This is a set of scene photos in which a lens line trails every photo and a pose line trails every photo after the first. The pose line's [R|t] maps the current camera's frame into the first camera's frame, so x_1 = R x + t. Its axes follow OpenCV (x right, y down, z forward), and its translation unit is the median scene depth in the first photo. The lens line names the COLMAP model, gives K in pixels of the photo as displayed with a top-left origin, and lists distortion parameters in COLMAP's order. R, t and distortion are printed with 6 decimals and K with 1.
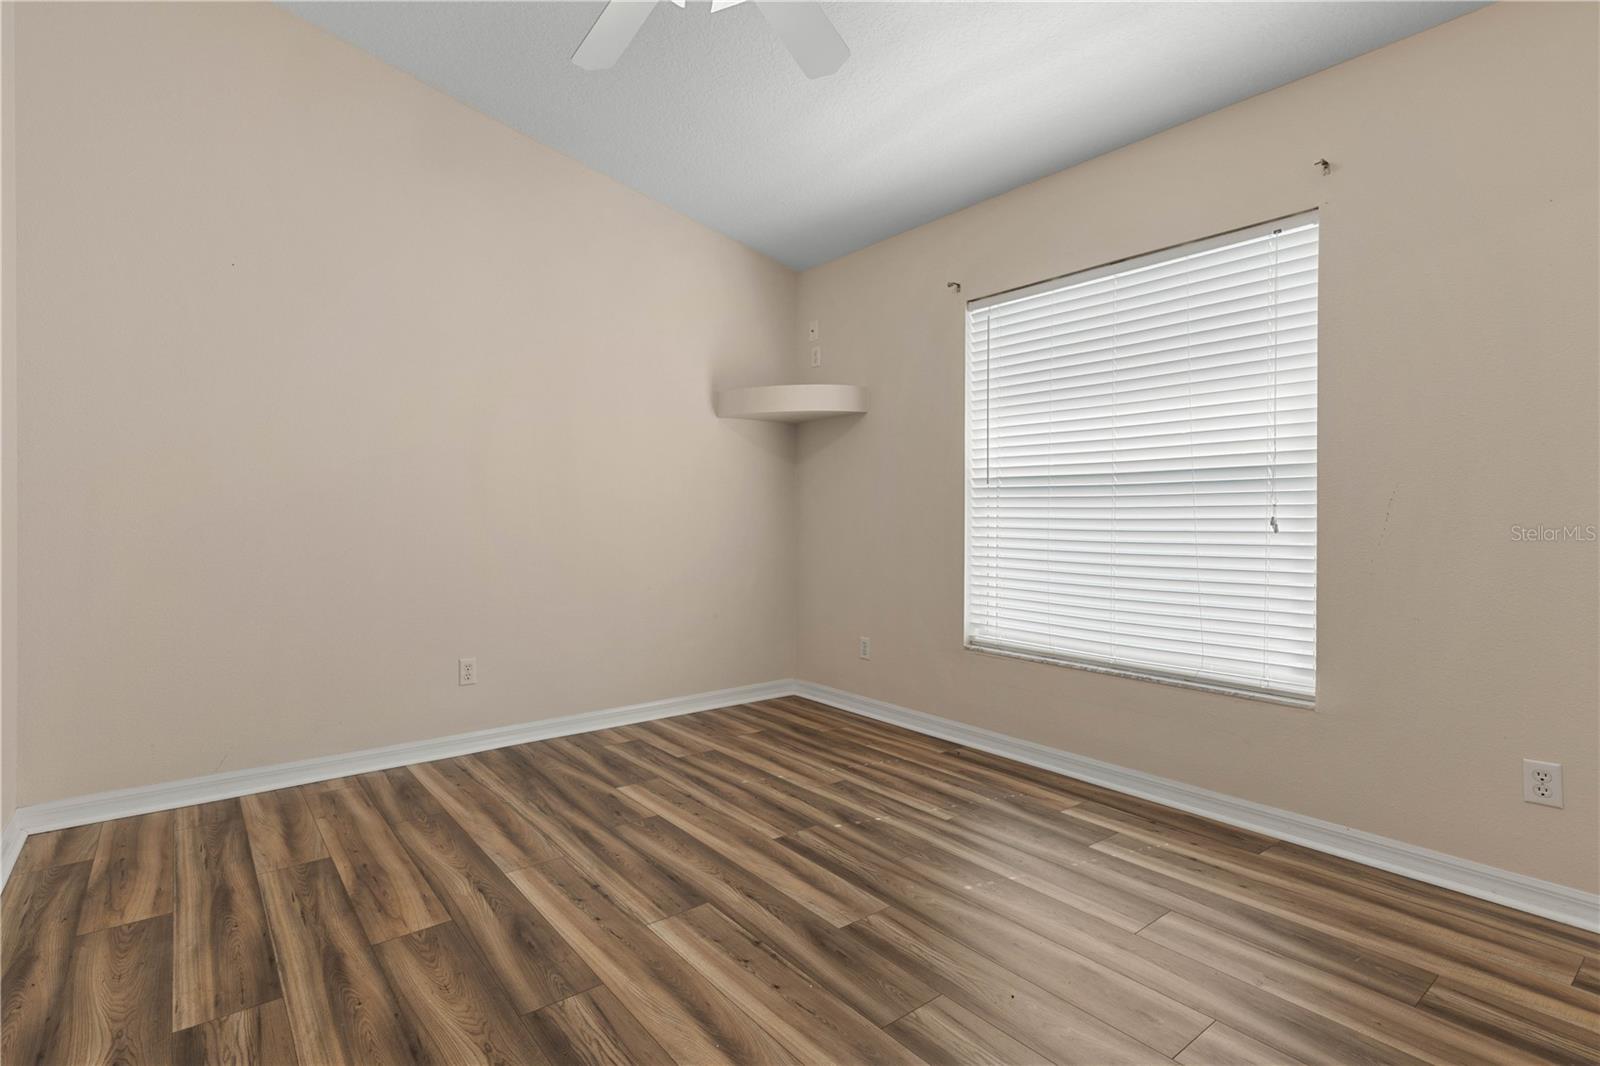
lens RADIAL K [[784.4, 0, 791.1], [0, 784.4, 534.6], [0, 0, 1]] dist [0.003597, -0.001448]
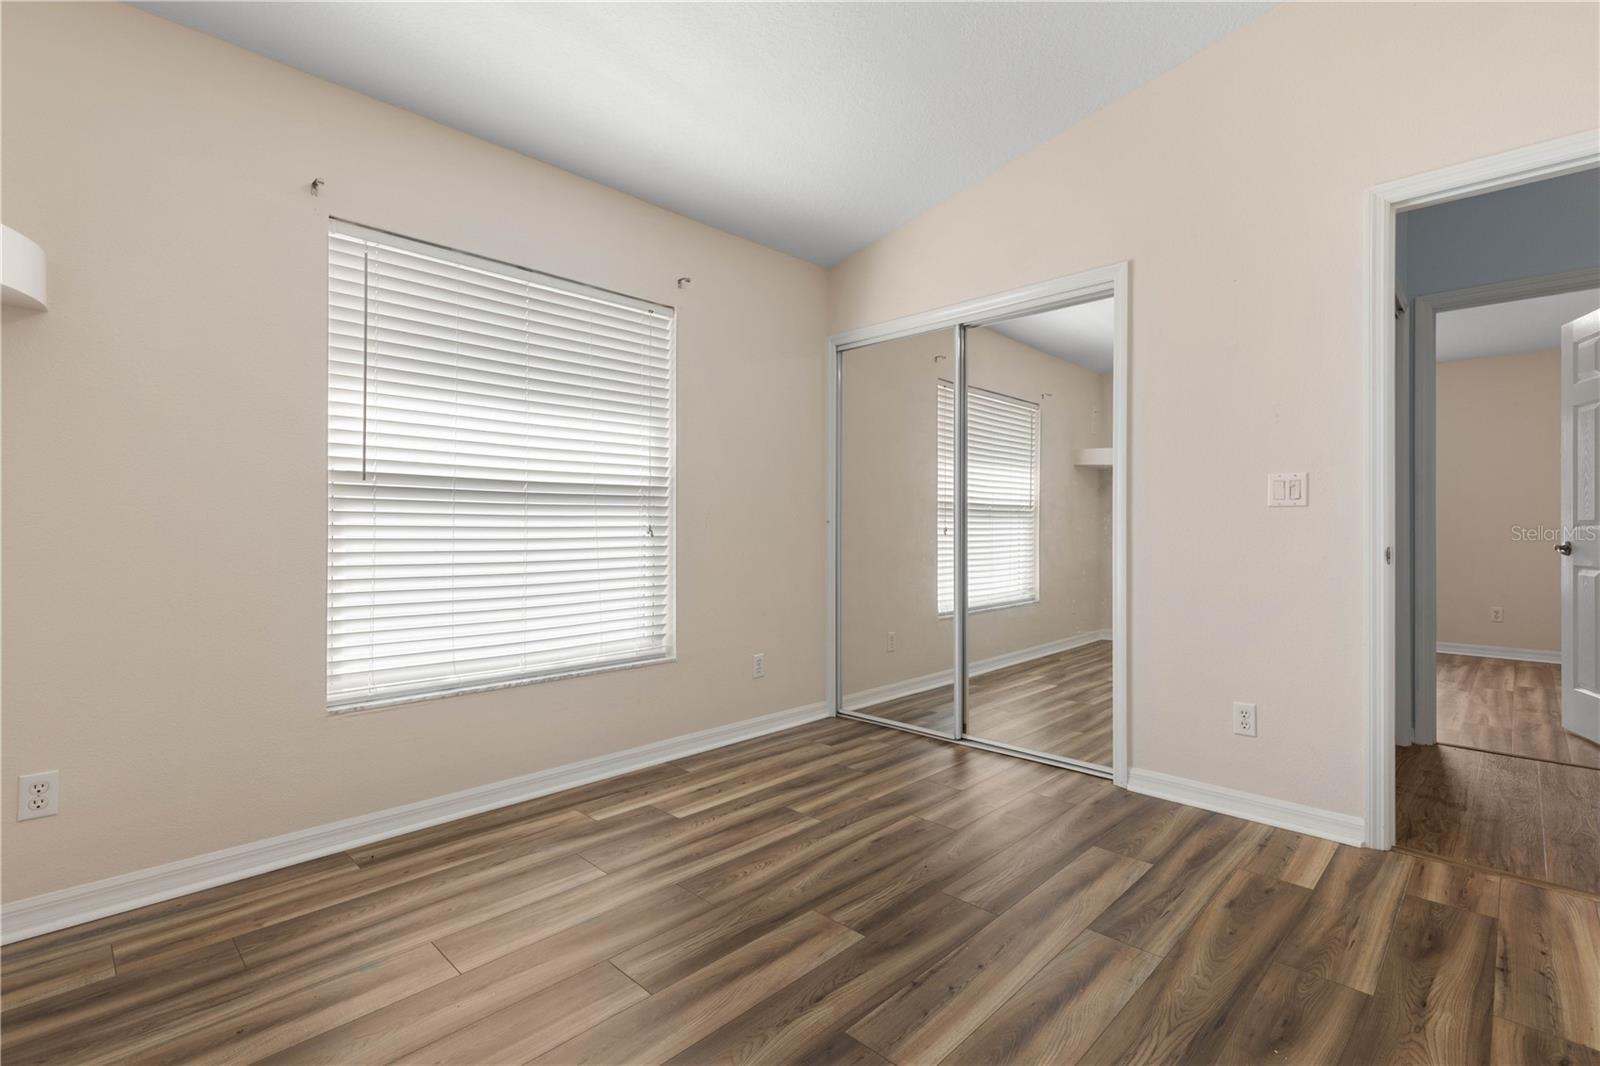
lens RADIAL K [[730.9, 0, 794.7], [0, 730.9, 534.9], [0, 0, 1]] dist [0.006908, -0.001494]
pose [[-0.130262, -0.006483, 0.991458, -0.580545], [0.026563, 0.999597, 0.010026, -0.010686], [-0.991124, 0.027642, -0.130037, 0.826594]]
